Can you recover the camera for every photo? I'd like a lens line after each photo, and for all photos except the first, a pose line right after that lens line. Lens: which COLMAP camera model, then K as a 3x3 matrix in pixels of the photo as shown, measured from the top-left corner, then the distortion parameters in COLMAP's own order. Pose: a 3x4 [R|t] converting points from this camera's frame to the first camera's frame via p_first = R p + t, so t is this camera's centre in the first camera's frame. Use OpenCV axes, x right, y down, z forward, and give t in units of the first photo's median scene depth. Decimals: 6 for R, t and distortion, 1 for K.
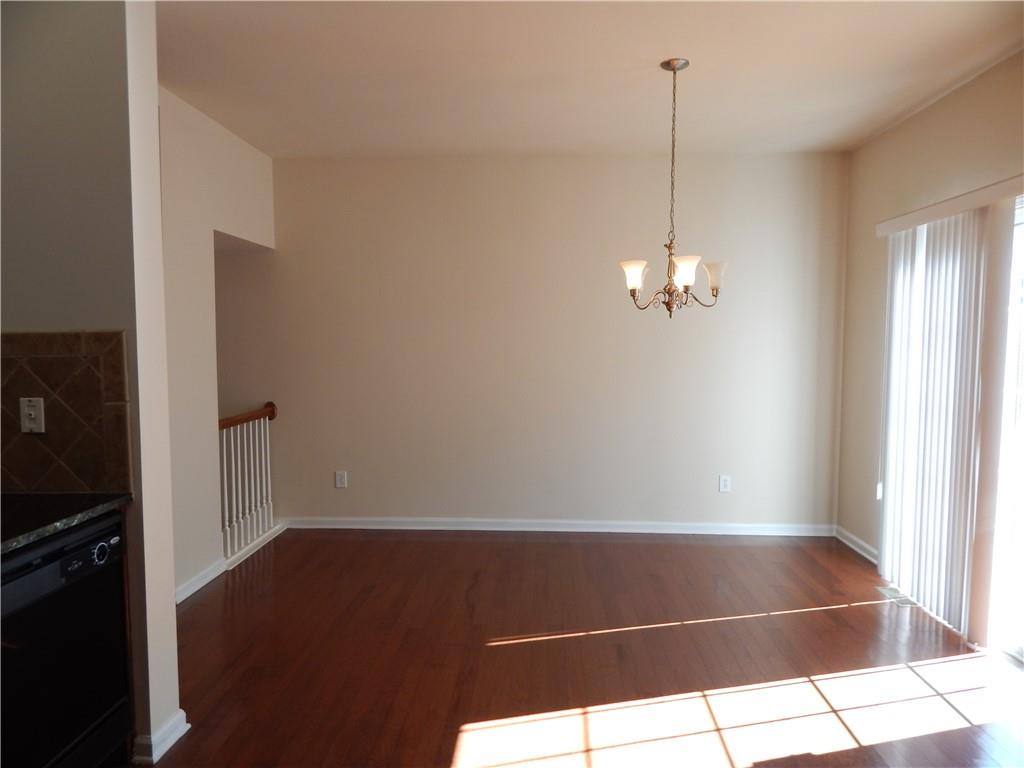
lens RADIAL K [[675.2, 0, 512.2], [0, 675.2, 382.8], [0, 0, 1]] dist [0.037770, -0.016801]
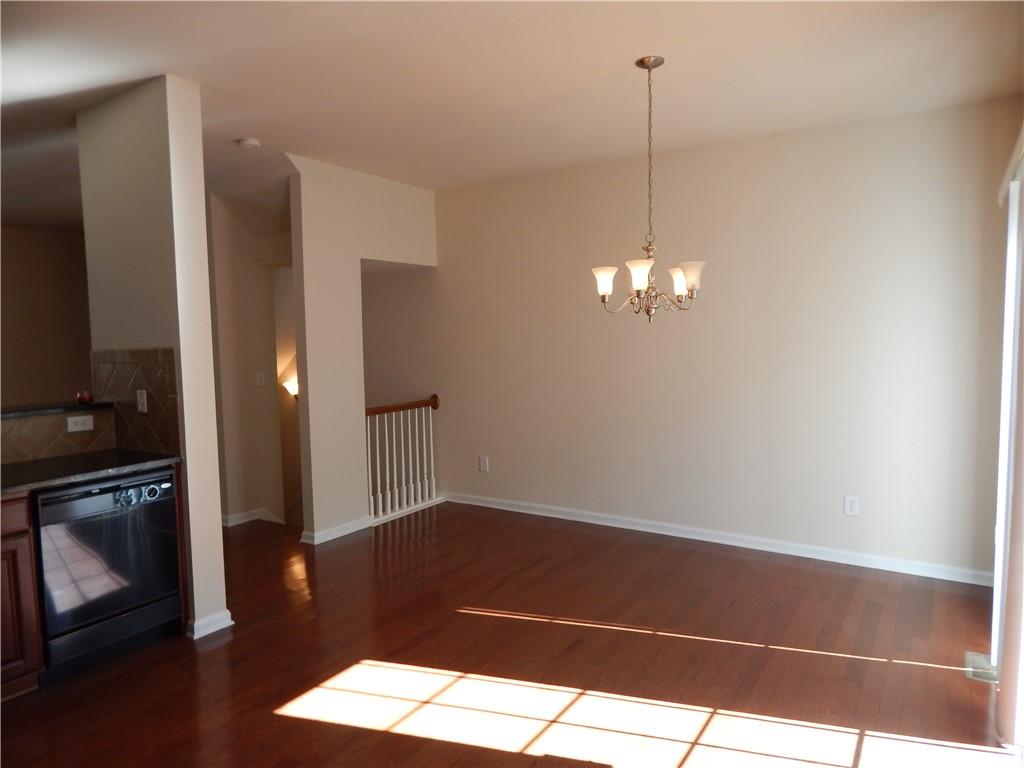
lens RADIAL K [[675.2, 0, 501.1], [0, 675.2, 381.5], [0, 0, 1]] dist [0.037770, -0.016801]
pose [[0.859077, 0.019286, -0.511484, 0.552186], [-0.013028, 0.999790, 0.015816, -0.023314], [0.511681, -0.006924, 0.859147, 0.053241]]
